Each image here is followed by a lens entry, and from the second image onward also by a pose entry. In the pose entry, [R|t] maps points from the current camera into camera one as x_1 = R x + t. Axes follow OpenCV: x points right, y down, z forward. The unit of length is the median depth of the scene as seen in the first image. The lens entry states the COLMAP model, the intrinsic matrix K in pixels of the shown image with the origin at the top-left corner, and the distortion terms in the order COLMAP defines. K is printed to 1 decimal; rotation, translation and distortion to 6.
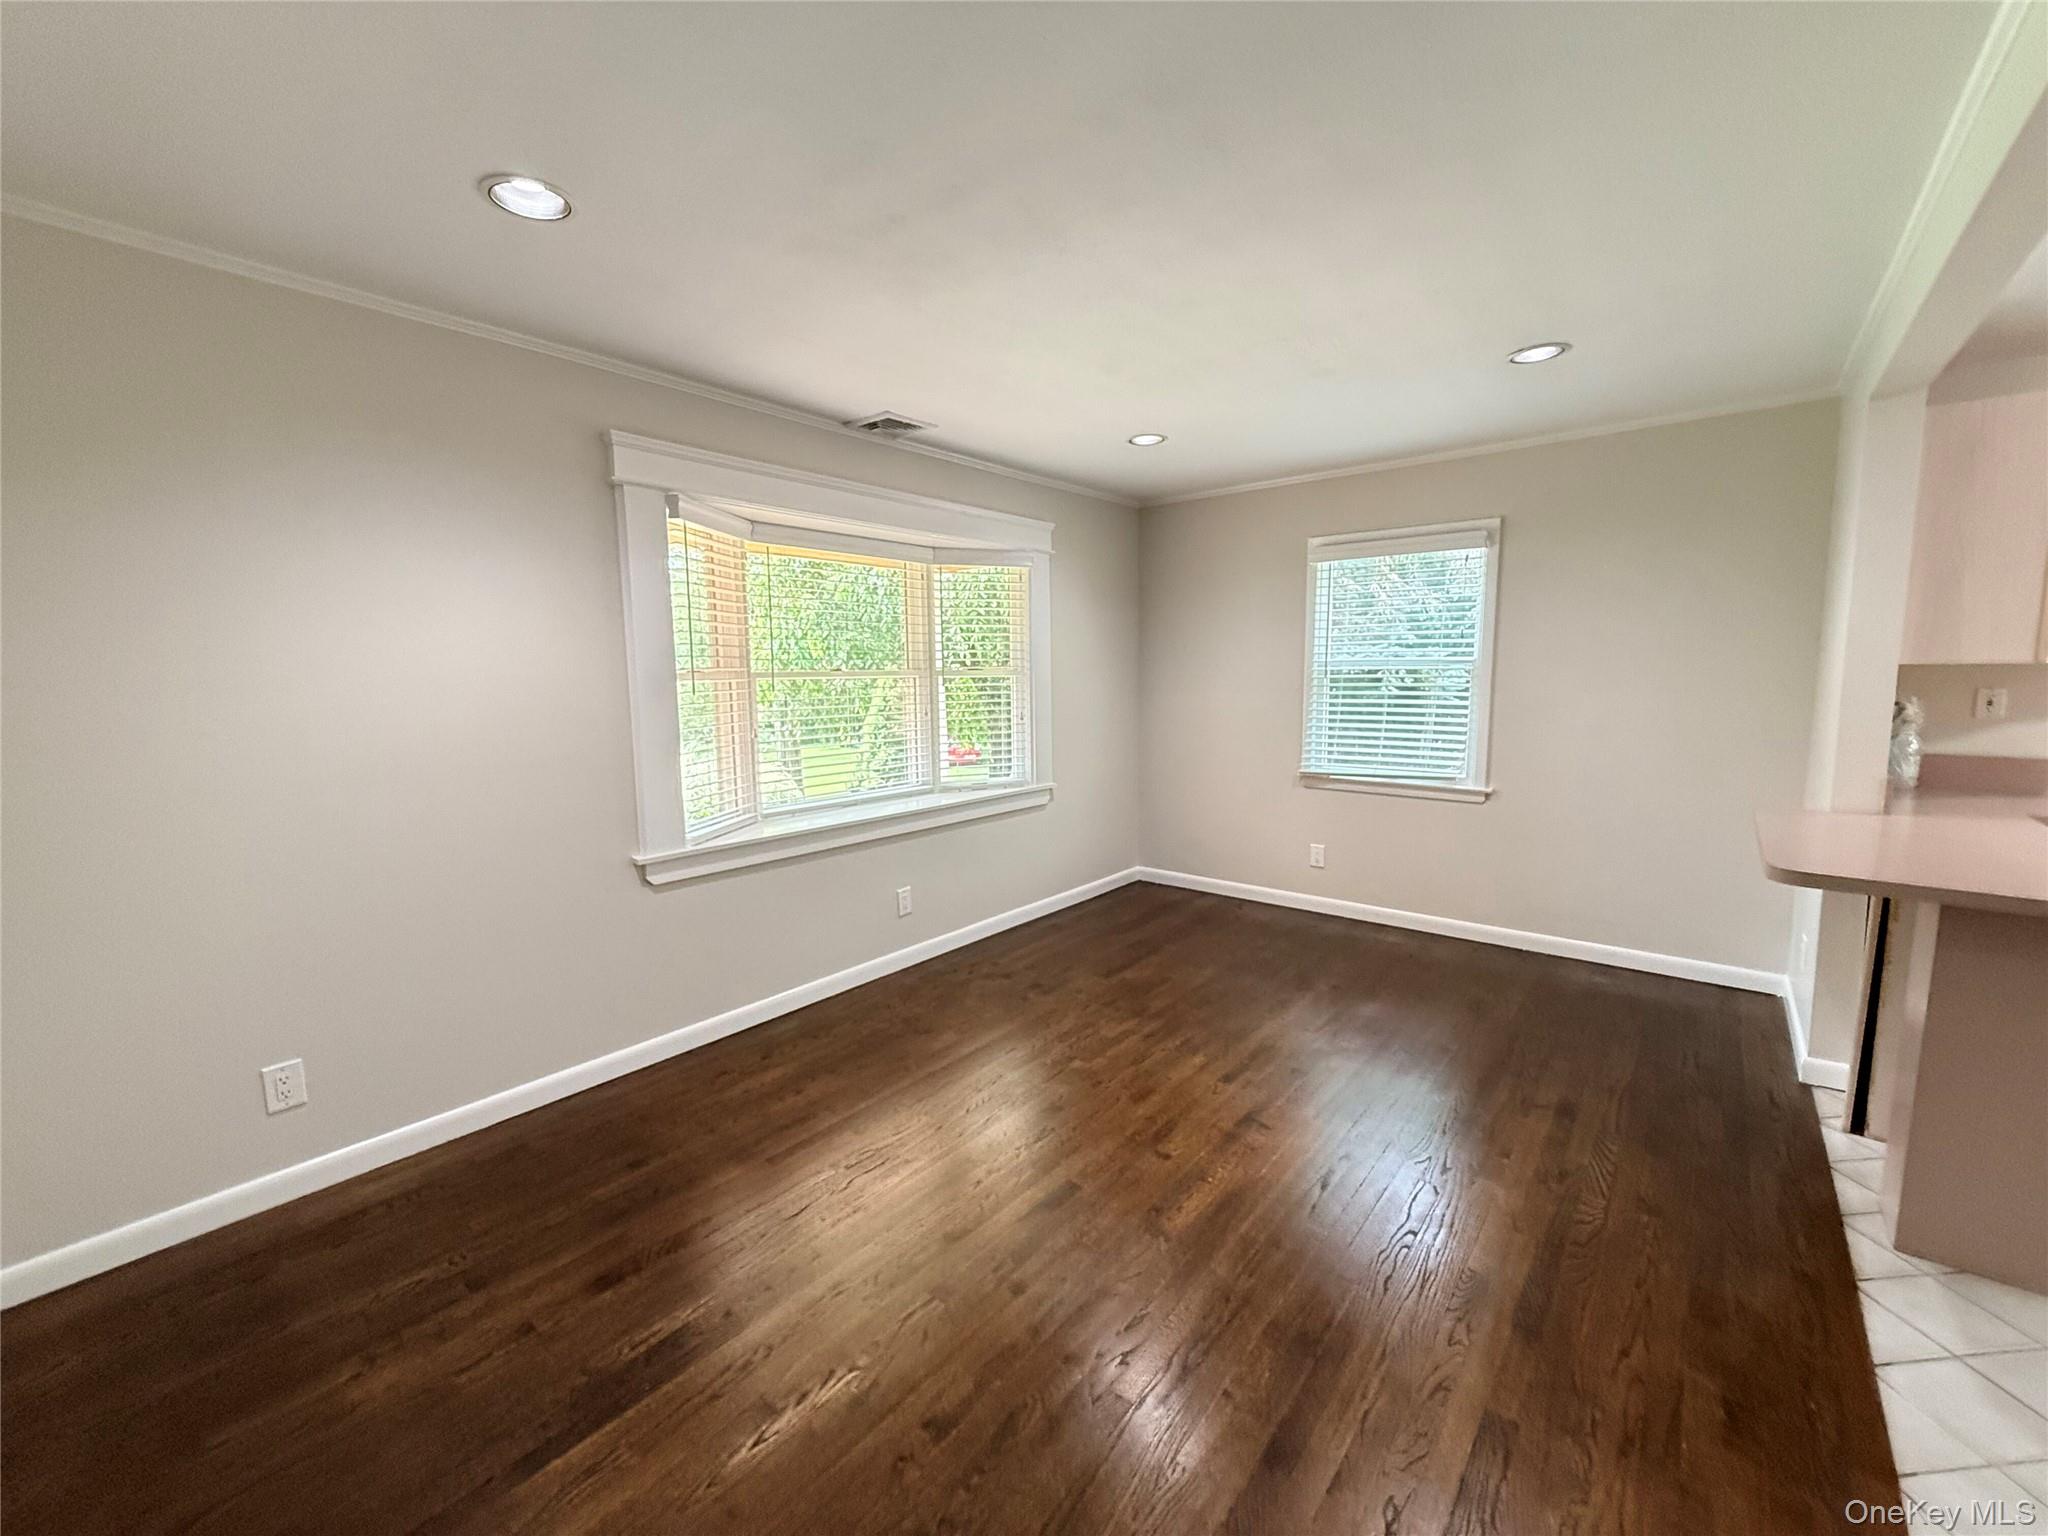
lens RADIAL K [[819.4, 0, 1031.6], [0, 819.4, 769.4], [0, 0, 1]] dist [-0.000362, -0.000087]
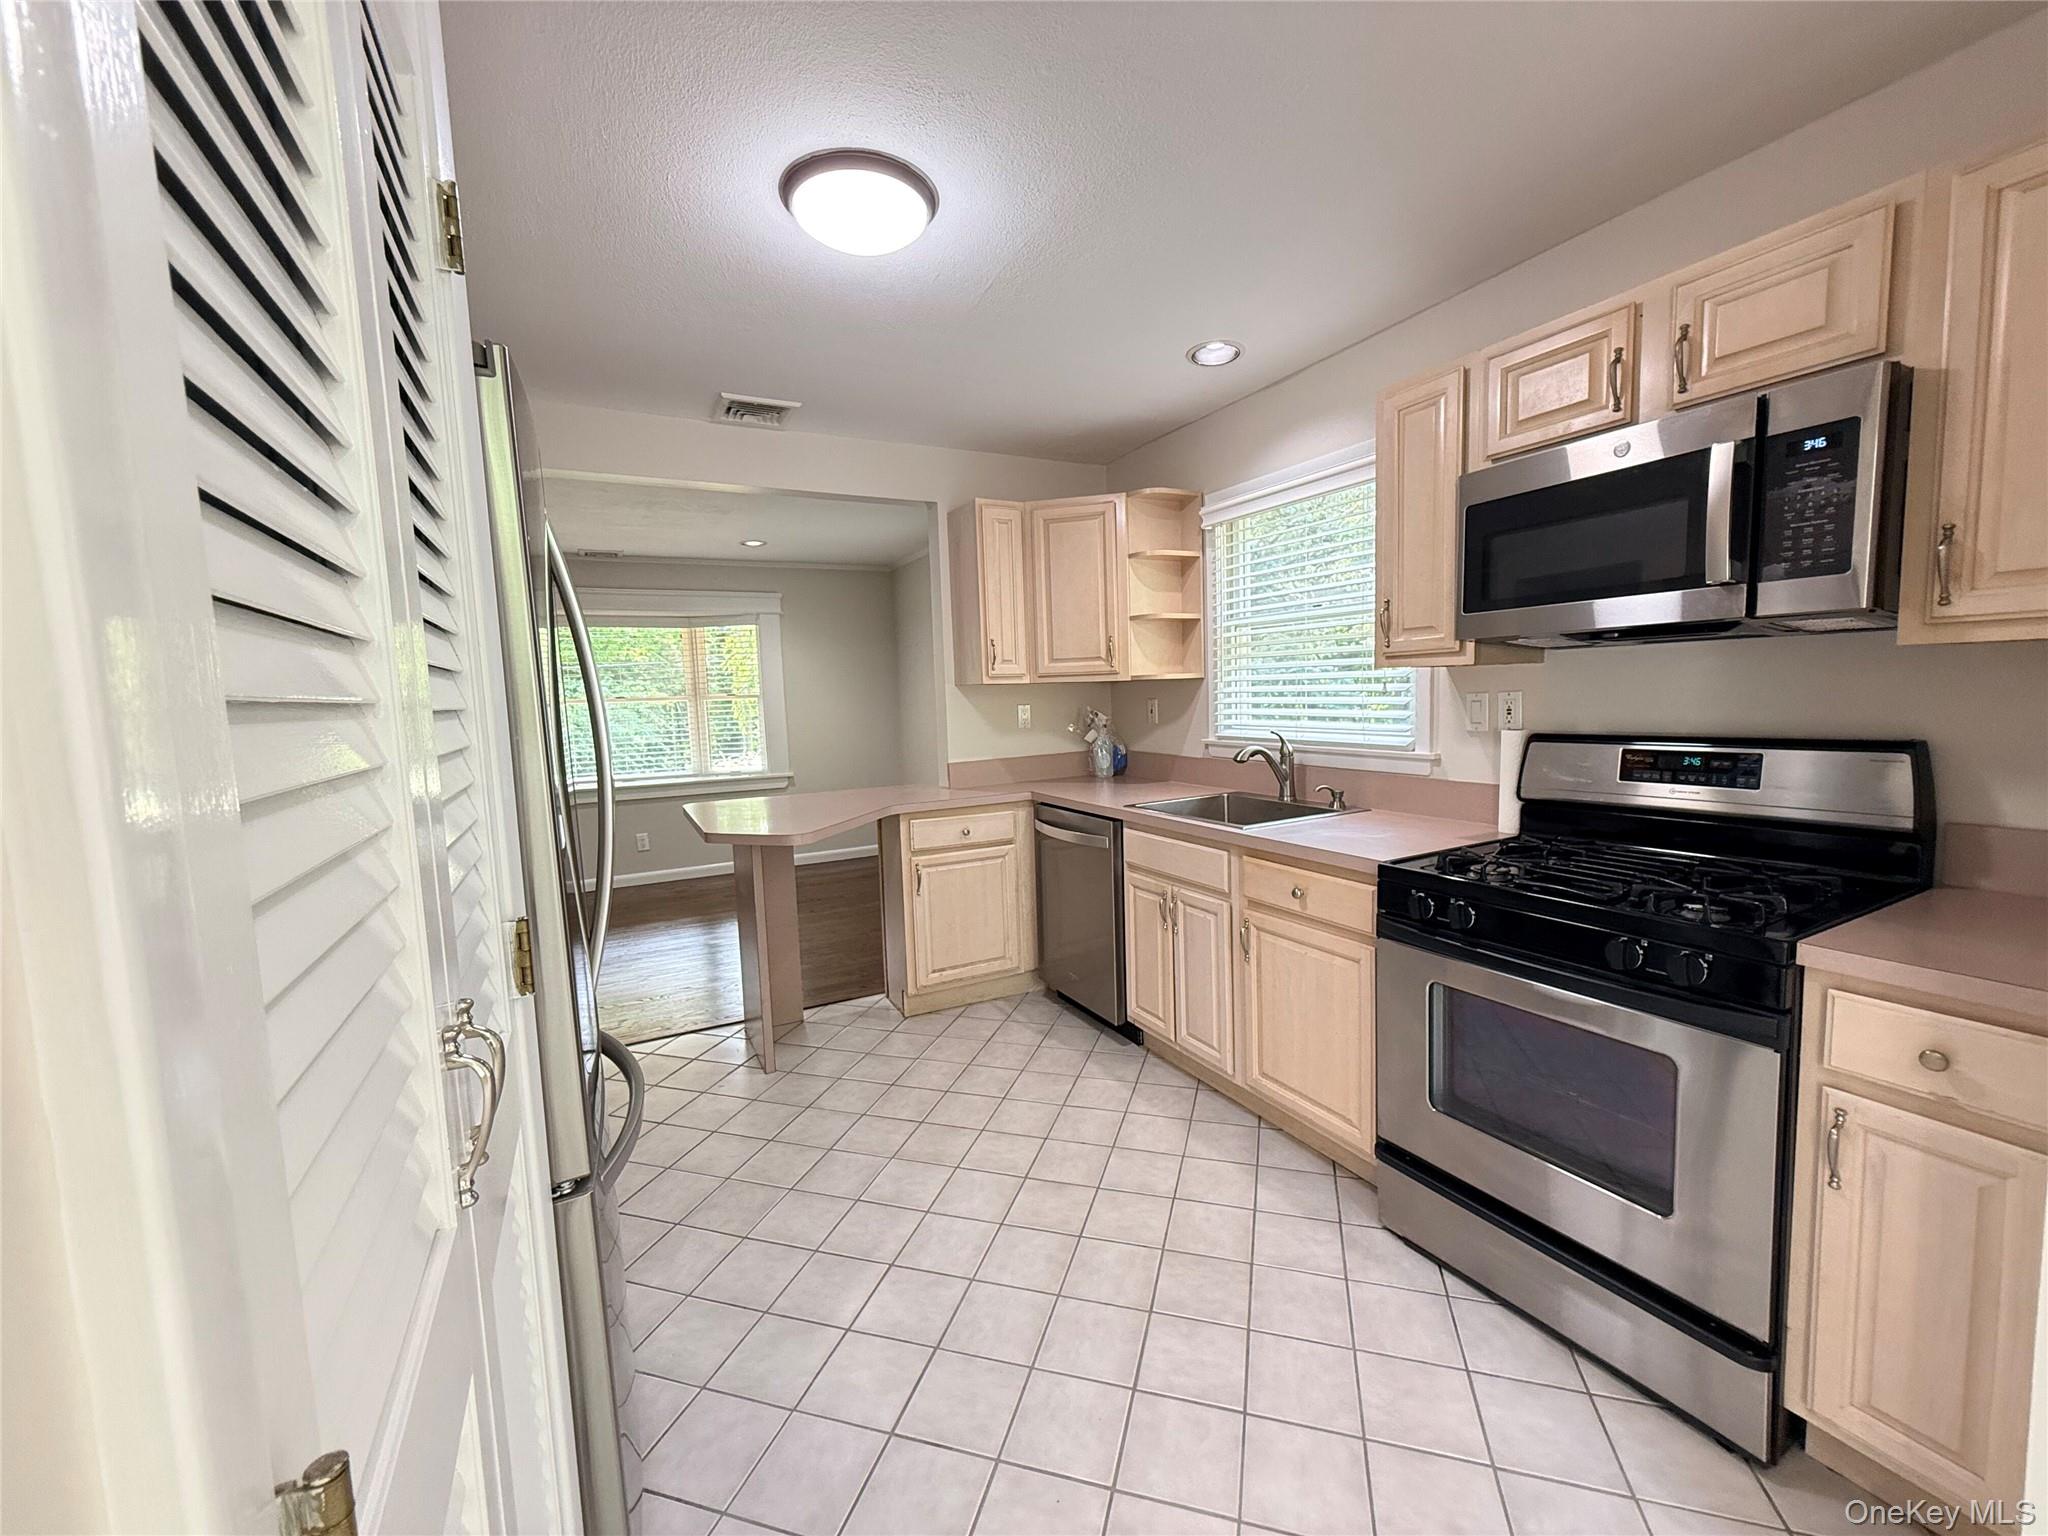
lens RADIAL K [[819.4, 0, 1031.6], [0, 819.4, 769.4], [0, 0, 1]] dist [-0.000362, -0.000087]
pose [[0.924864, 0.017456, -0.379897, 1.104507], [-0.025661, 0.999534, -0.016544, 0.026273], [0.379431, 0.025050, 0.924881, -0.182766]]
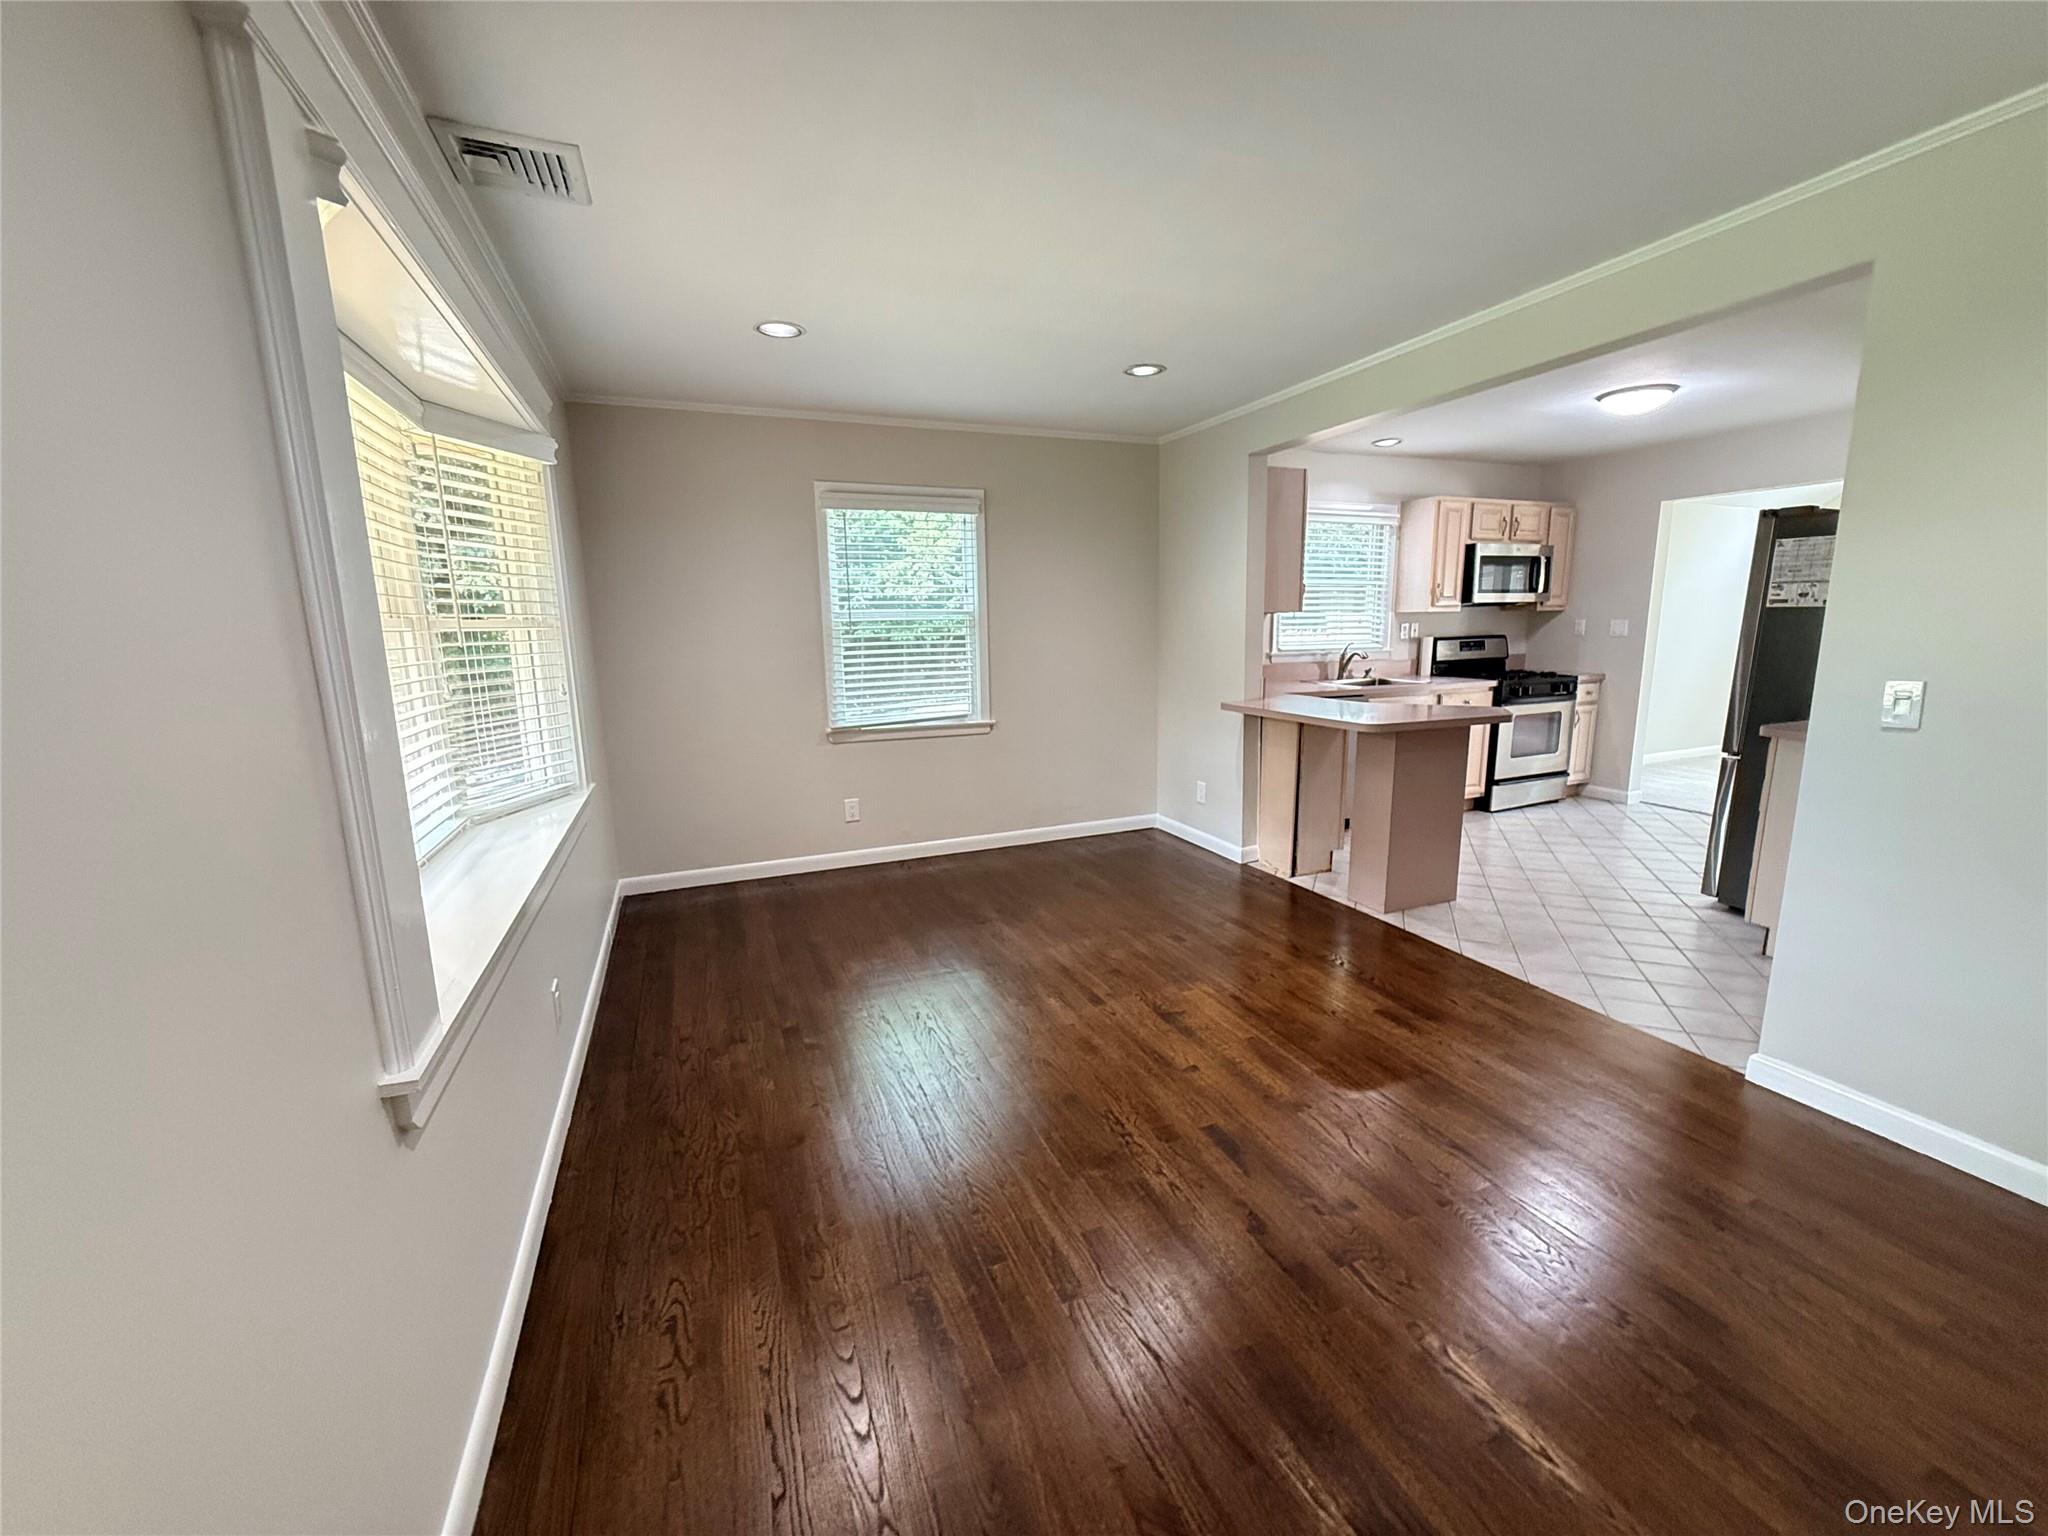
lens RADIAL K [[819.4, 0, 1031.6], [0, 819.4, 769.4], [0, 0, 1]] dist [-0.000362, -0.000087]
pose [[0.466717, -0.154130, 0.870873, -0.472673], [0.119852, 0.986636, 0.110387, -0.031351], [-0.876248, 0.052857, 0.478953, 0.384954]]
